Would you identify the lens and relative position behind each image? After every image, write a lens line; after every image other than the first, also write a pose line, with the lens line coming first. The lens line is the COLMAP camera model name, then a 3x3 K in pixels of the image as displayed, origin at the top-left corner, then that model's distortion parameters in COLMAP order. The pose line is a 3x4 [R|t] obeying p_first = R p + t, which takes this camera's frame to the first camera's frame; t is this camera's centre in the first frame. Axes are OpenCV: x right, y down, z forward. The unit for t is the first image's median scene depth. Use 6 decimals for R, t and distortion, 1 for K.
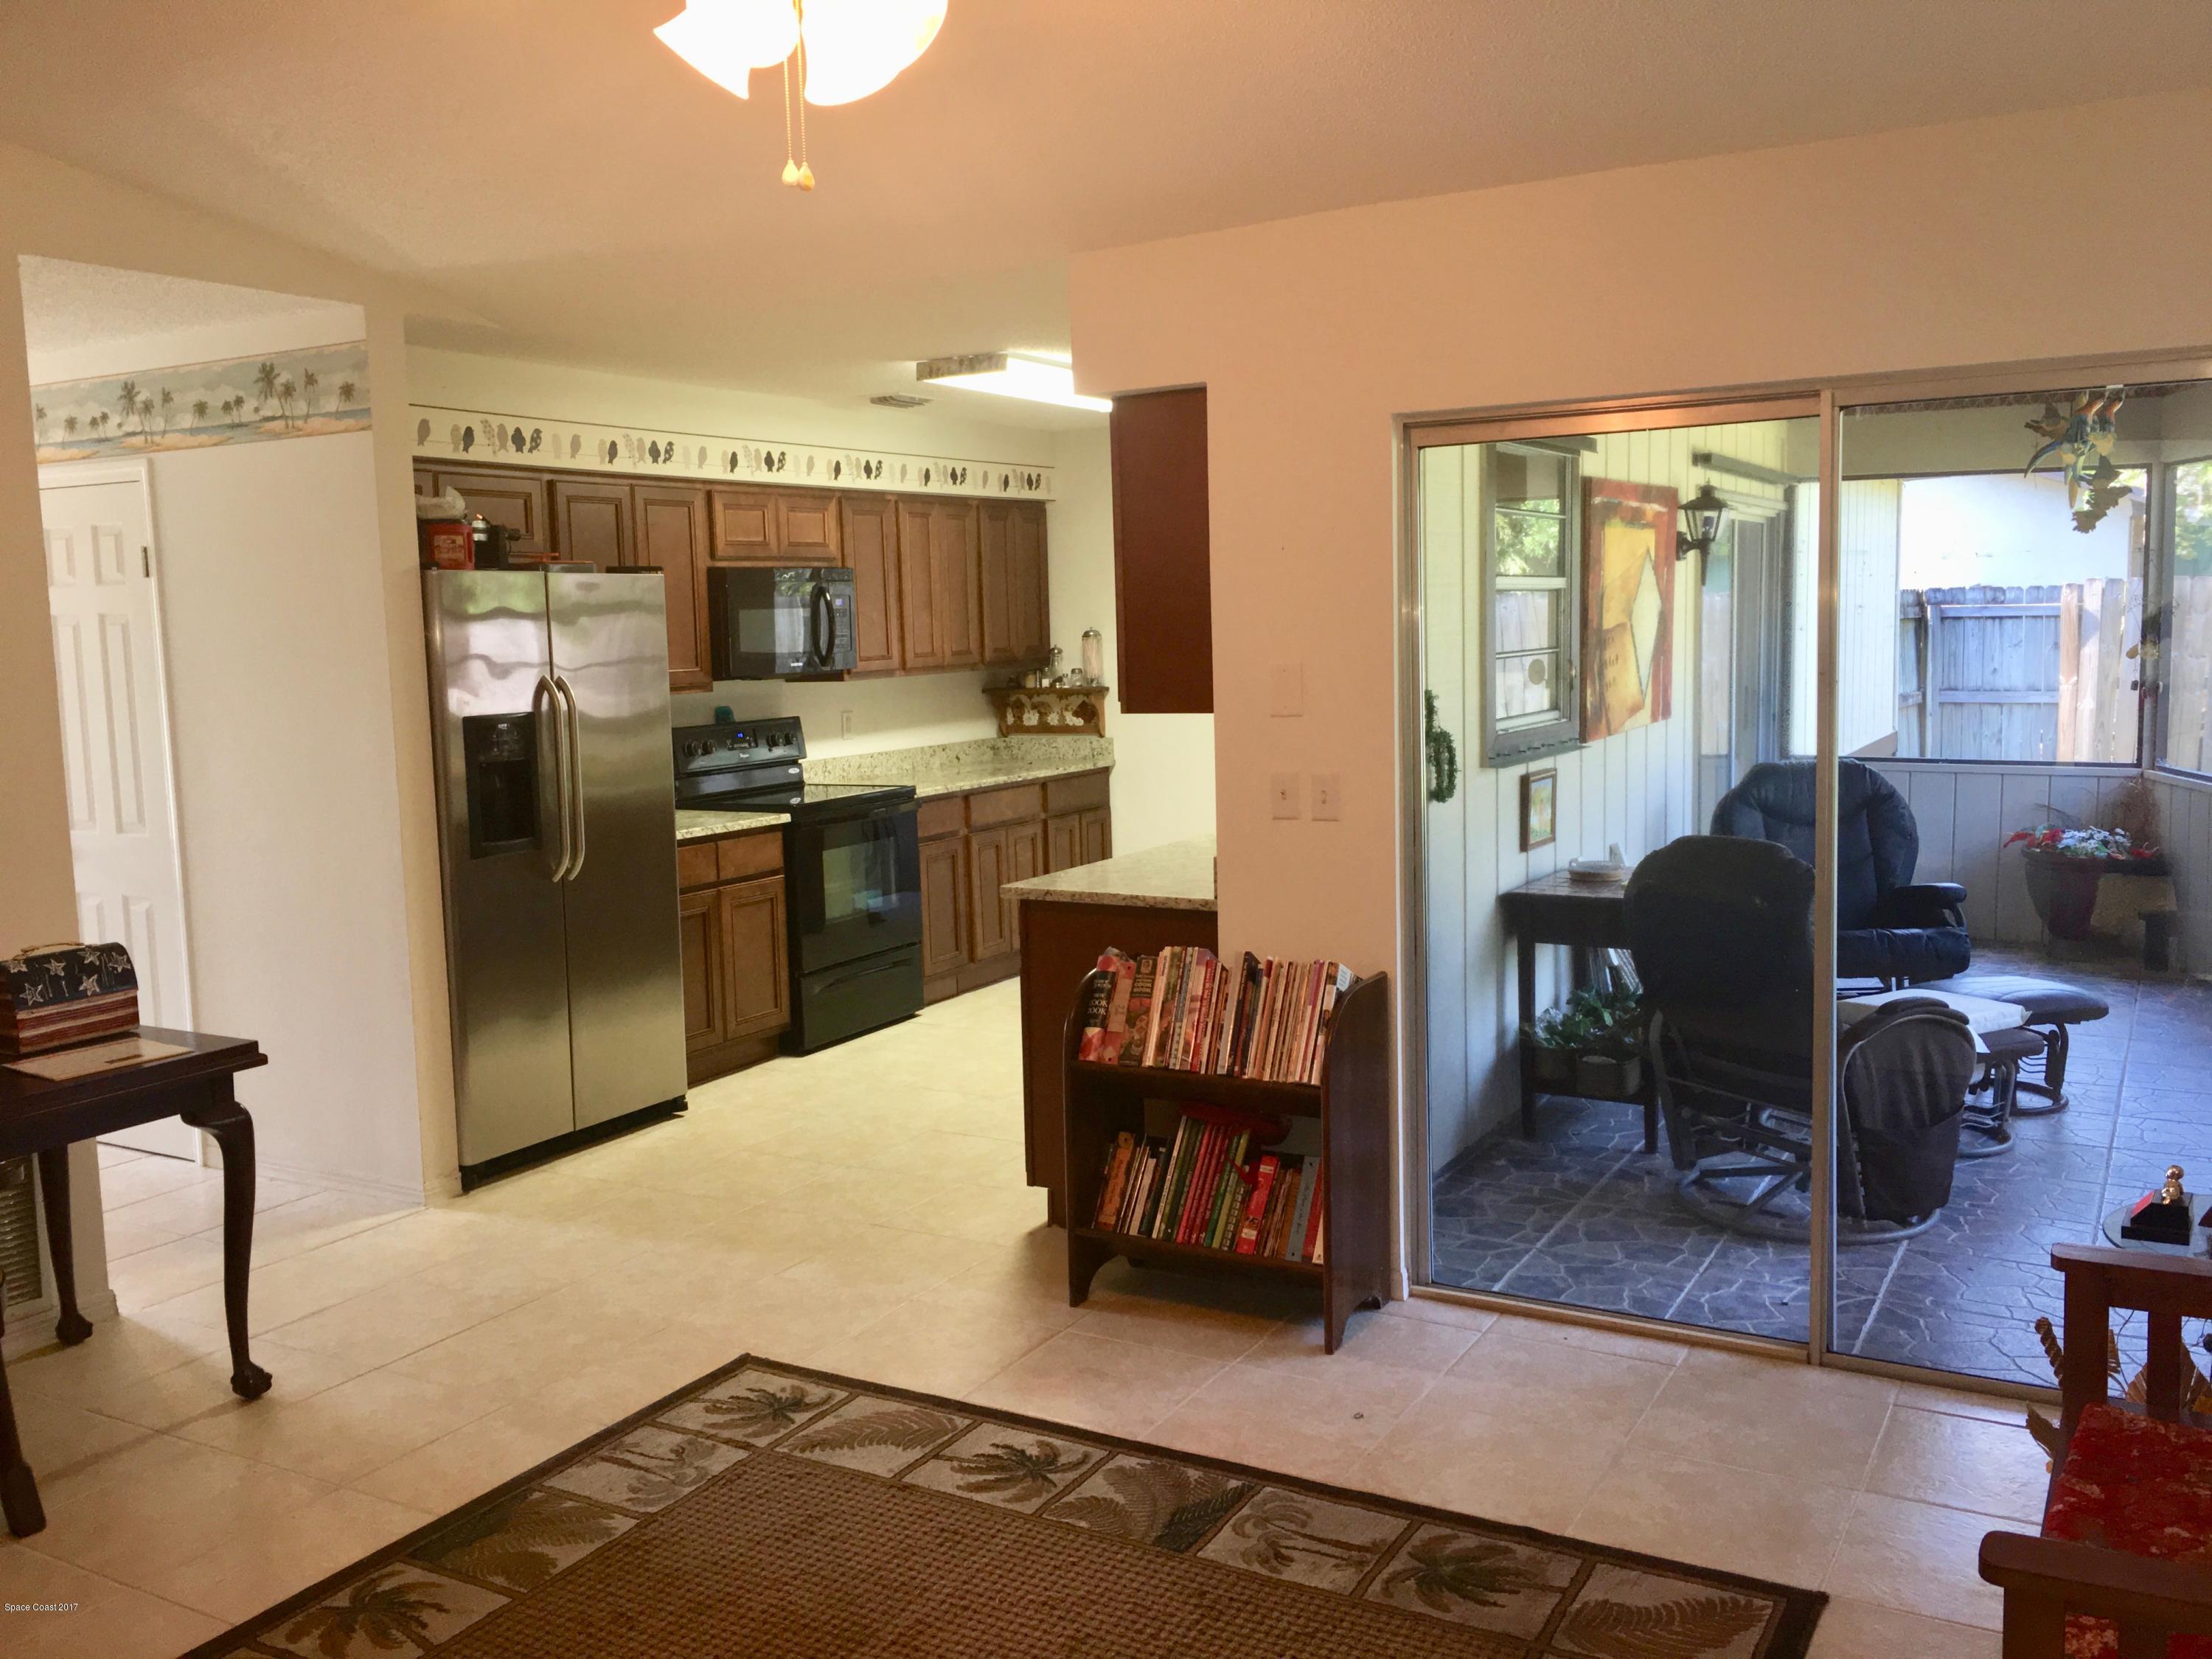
lens RADIAL K [[1889.1, 0, 1103.7], [0, 1889.1, 818.5], [0, 0, 1]] dist [0.087962, -0.118709]
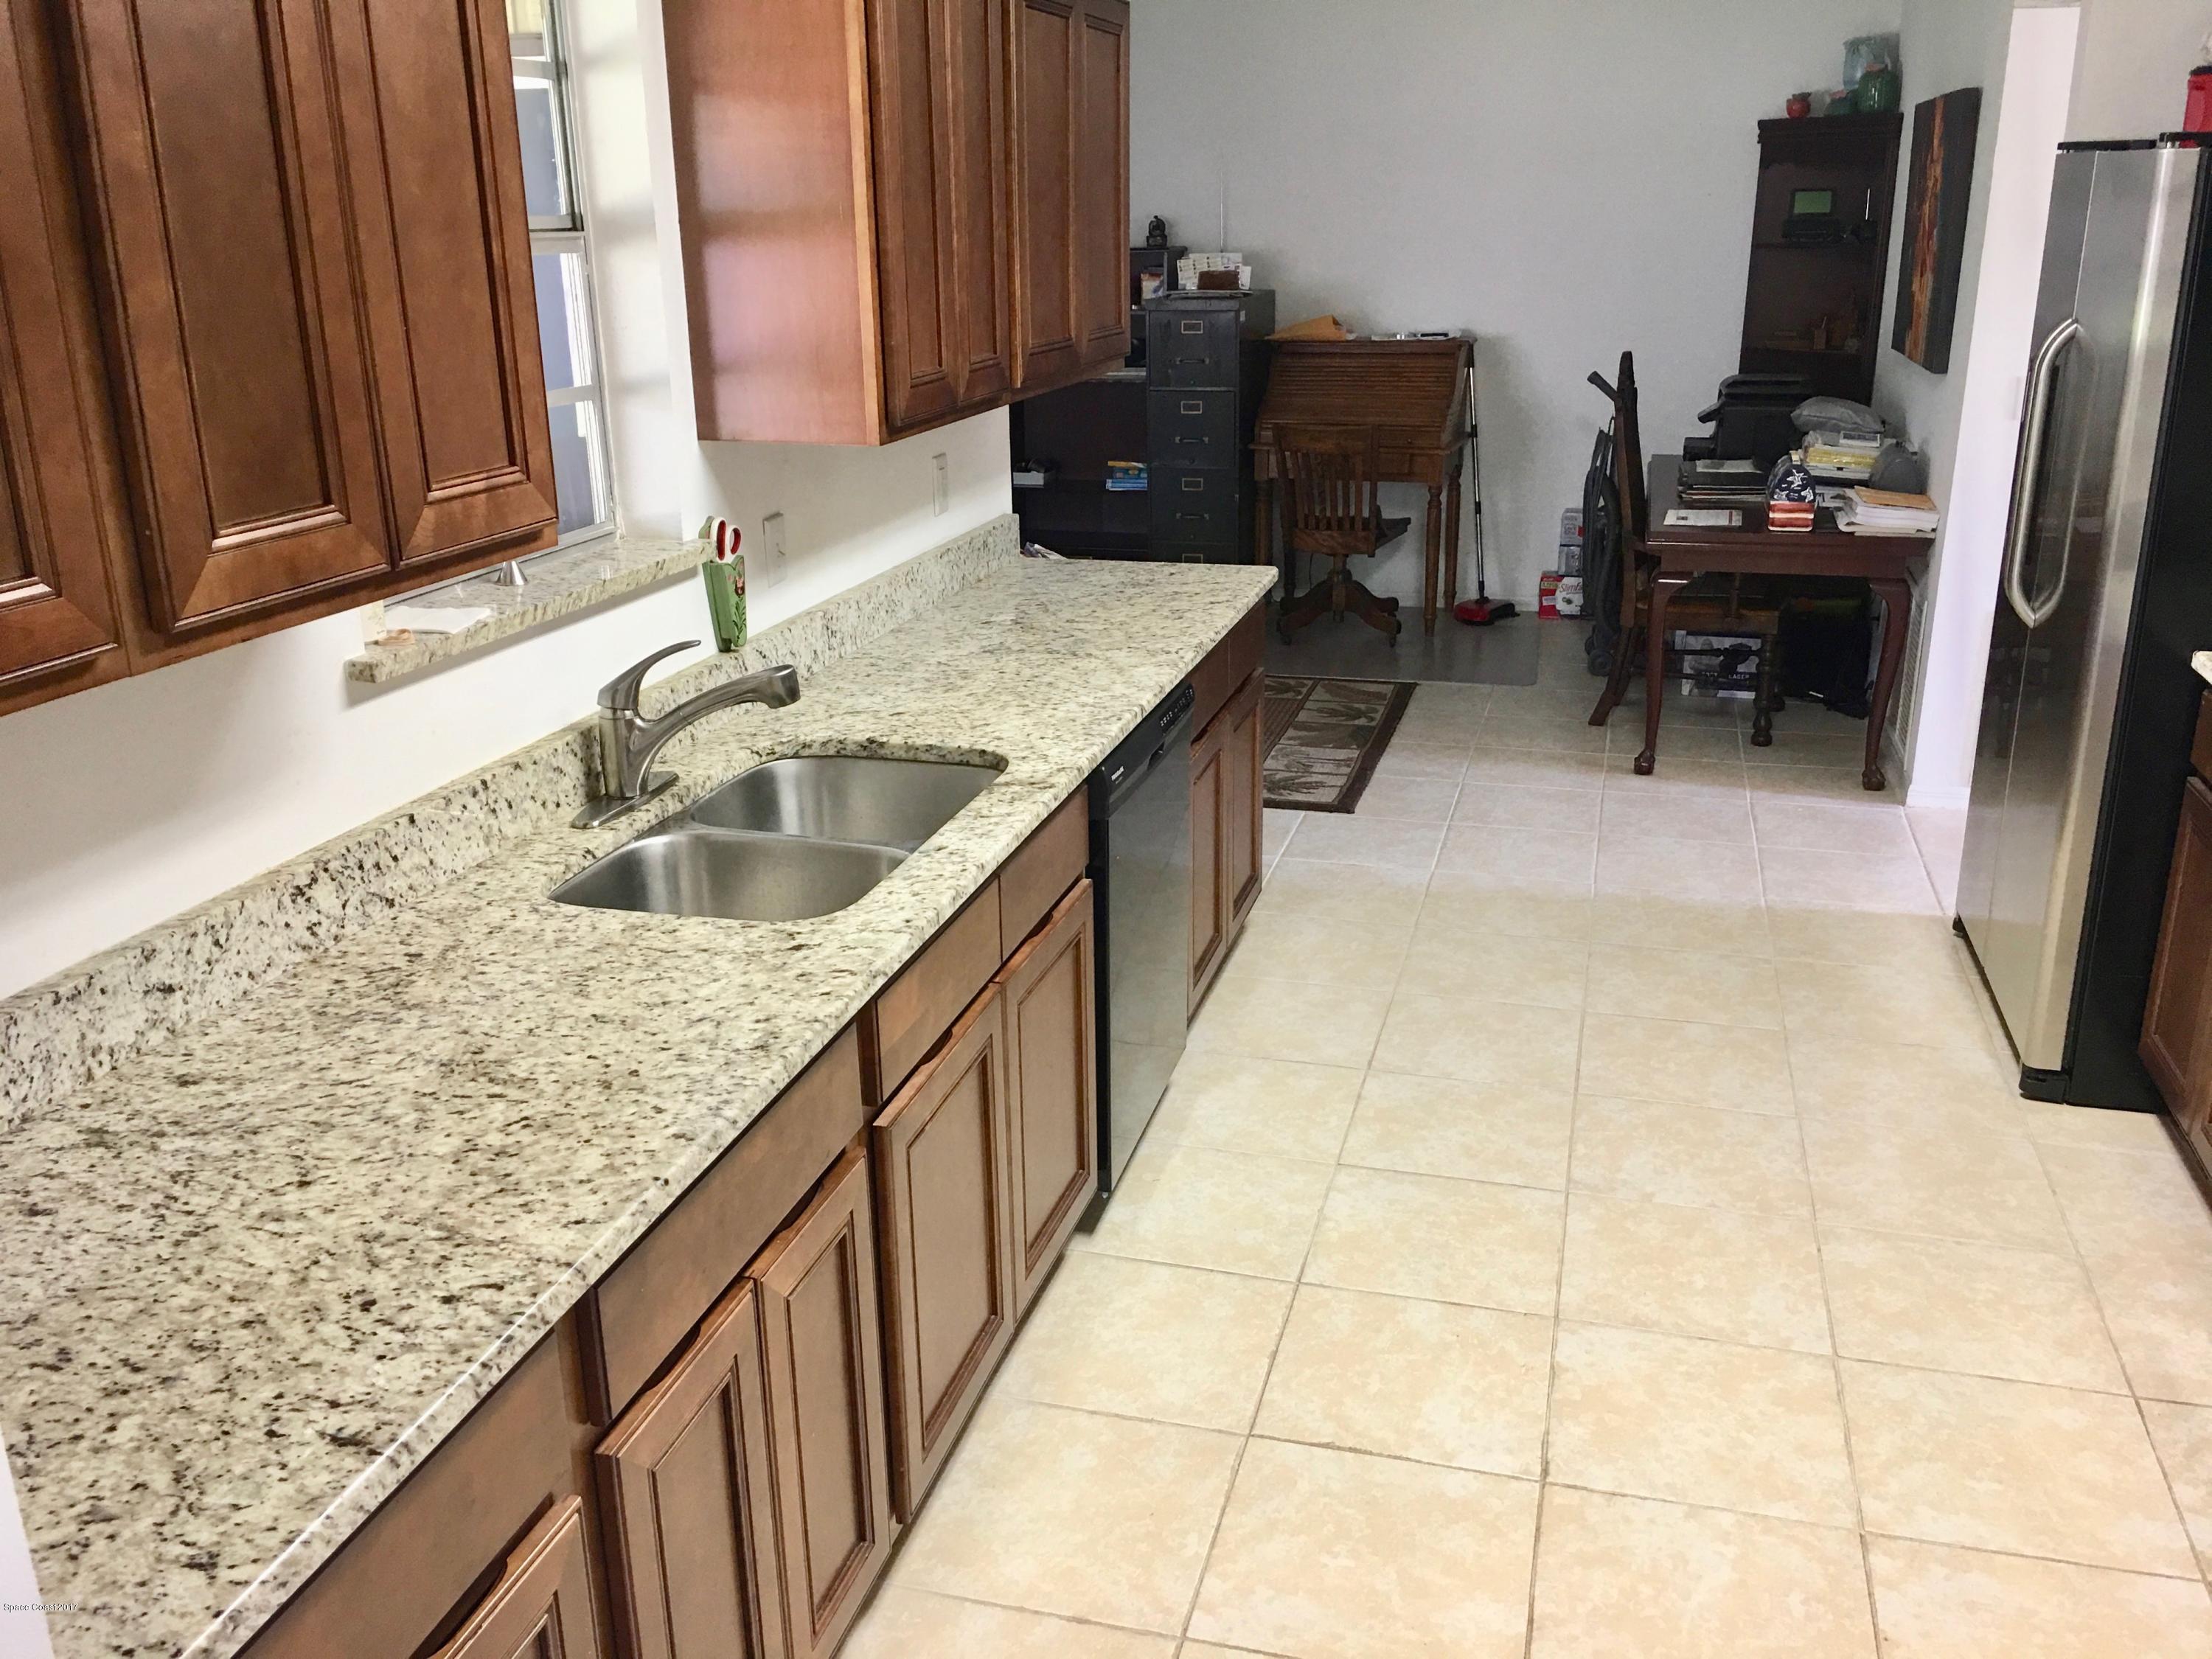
lens RADIAL K [[1894.3, 0, 1114.4], [0, 1894.3, 816.9], [0, 0, 1]] dist [0.084555, -0.125776]
pose [[-0.966323, 0.113408, -0.230994, 0.177338], [0.008500, 0.911229, 0.411813, -0.167307], [0.257192, 0.395981, -0.881505, 1.352078]]
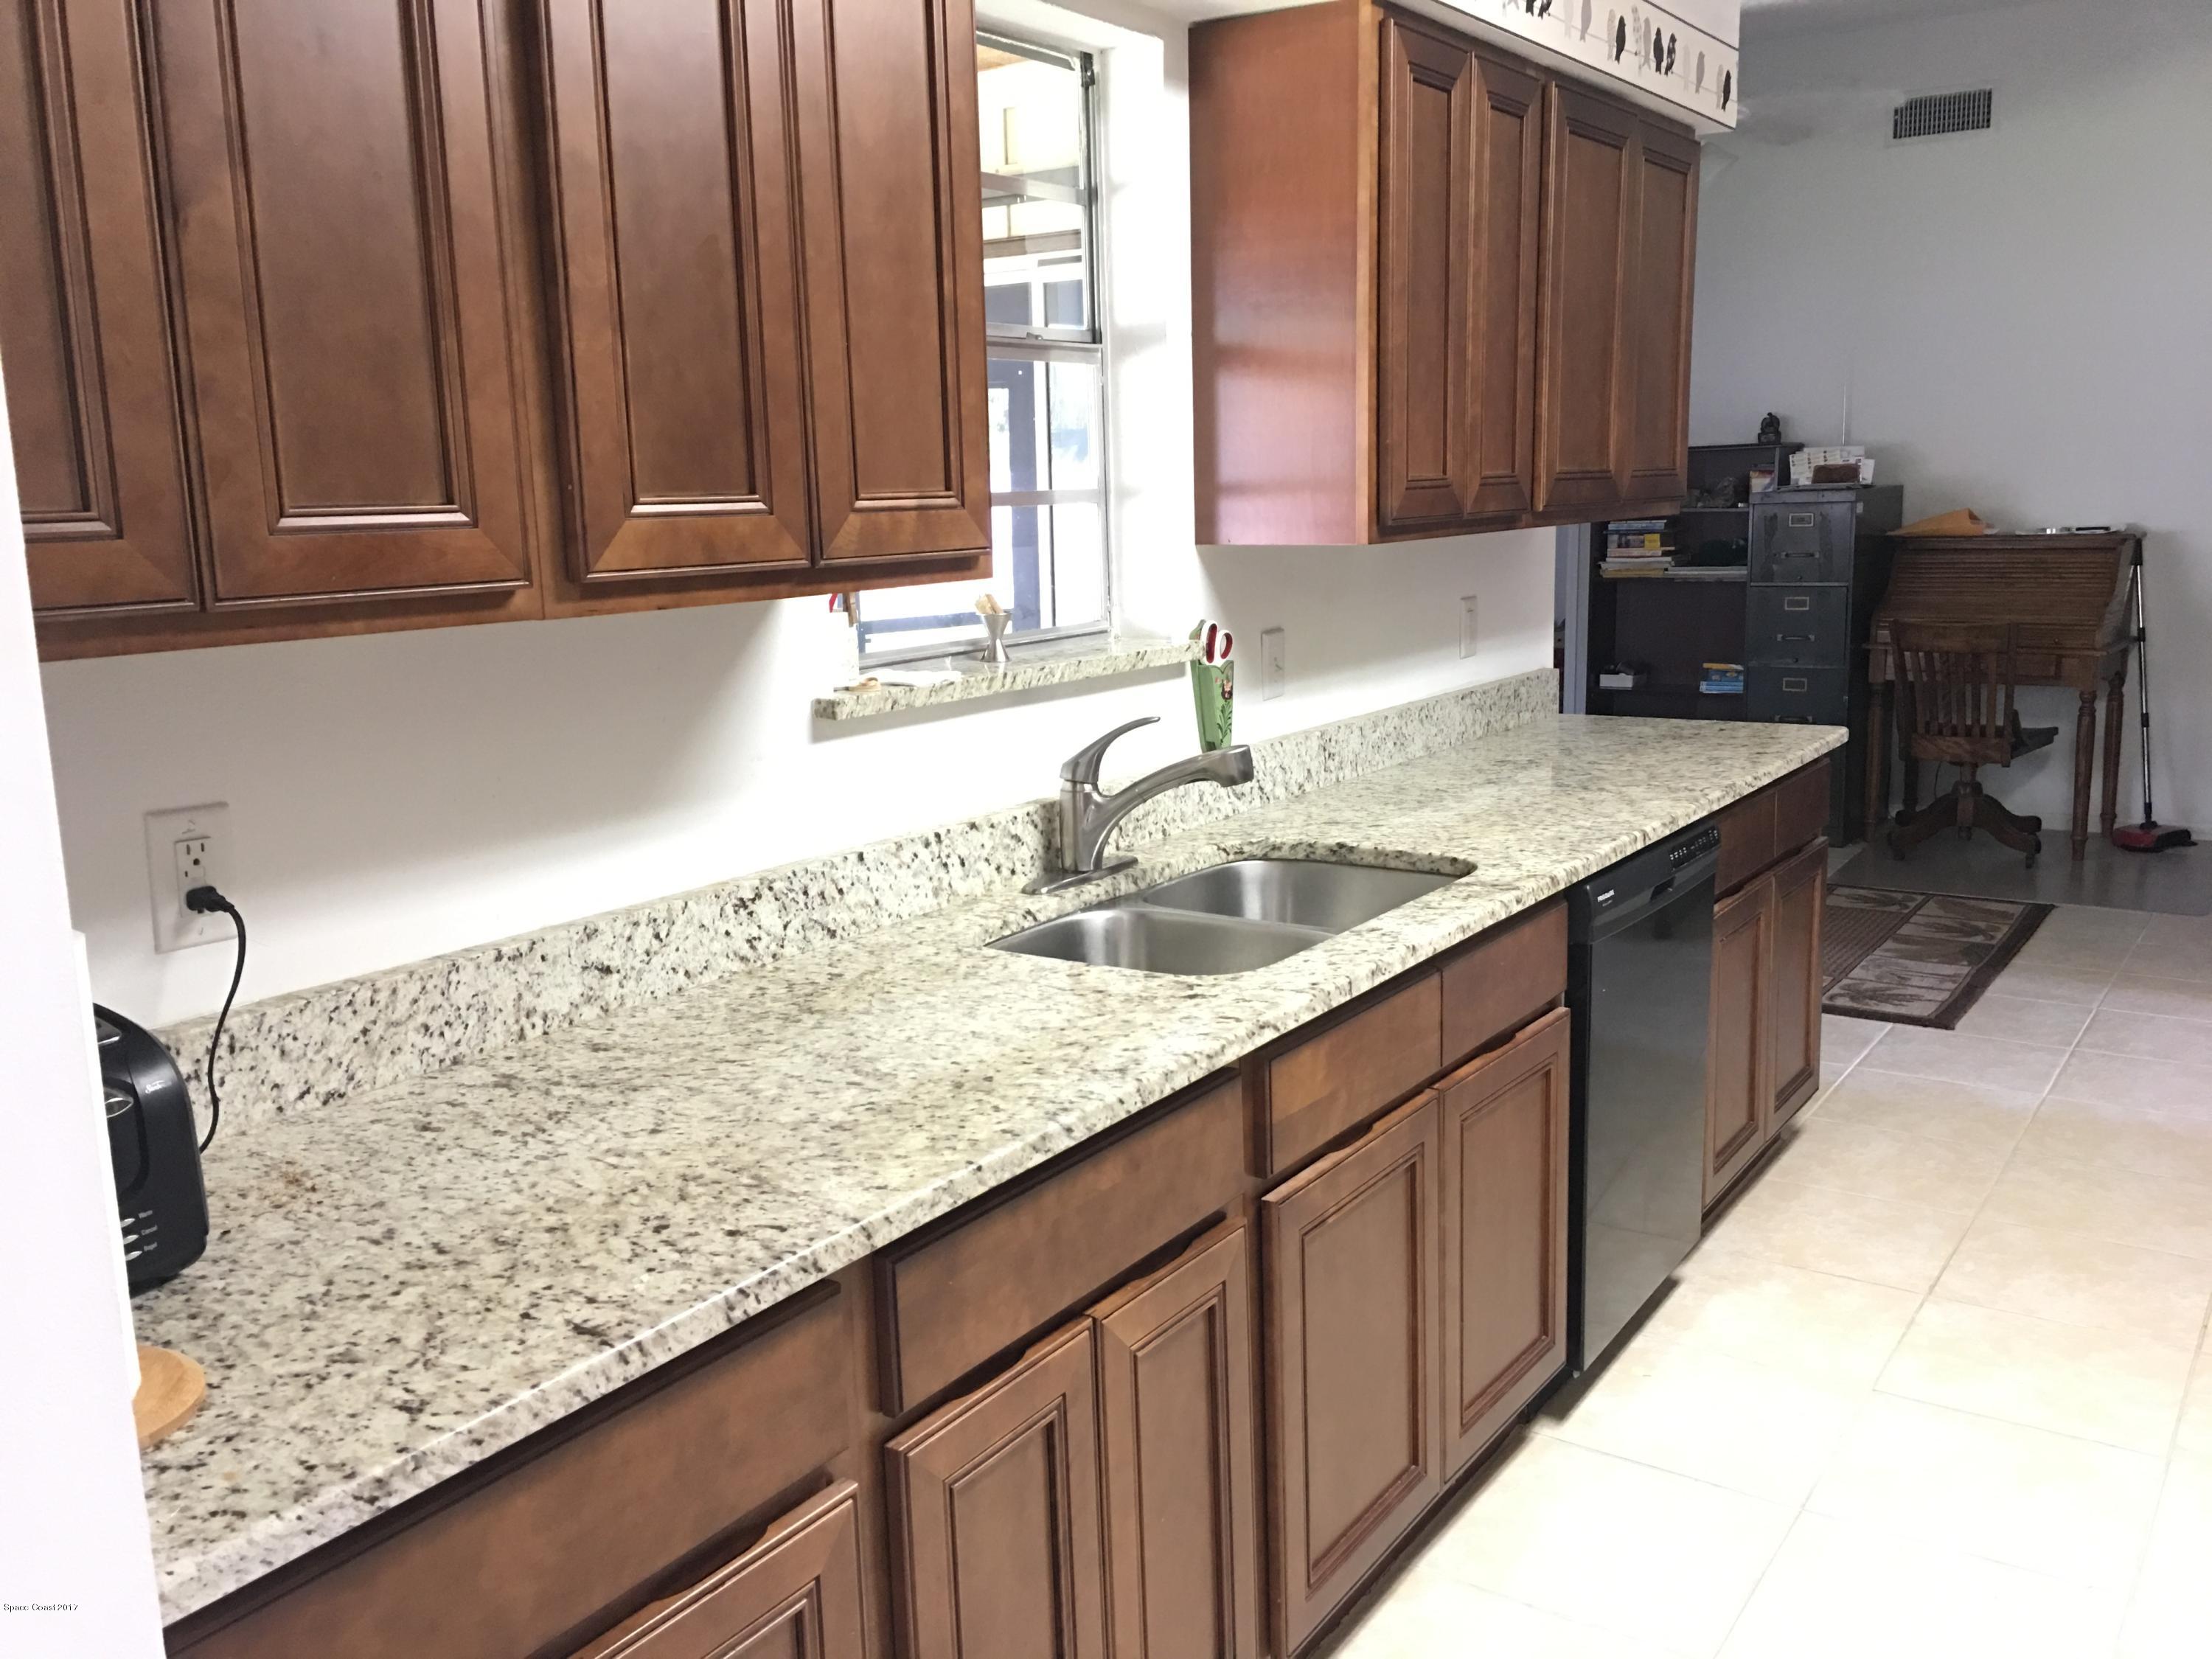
lens RADIAL K [[1887.7, 0, 1090.8], [0, 1887.7, 819.9], [0, 0, 1]] dist [0.082643, -0.119184]
pose [[-0.995243, 0.037659, 0.089856, 0.144462], [0.061526, 0.958045, 0.279937, -0.128669], [-0.075544, 0.284133, -0.955804, 1.349796]]
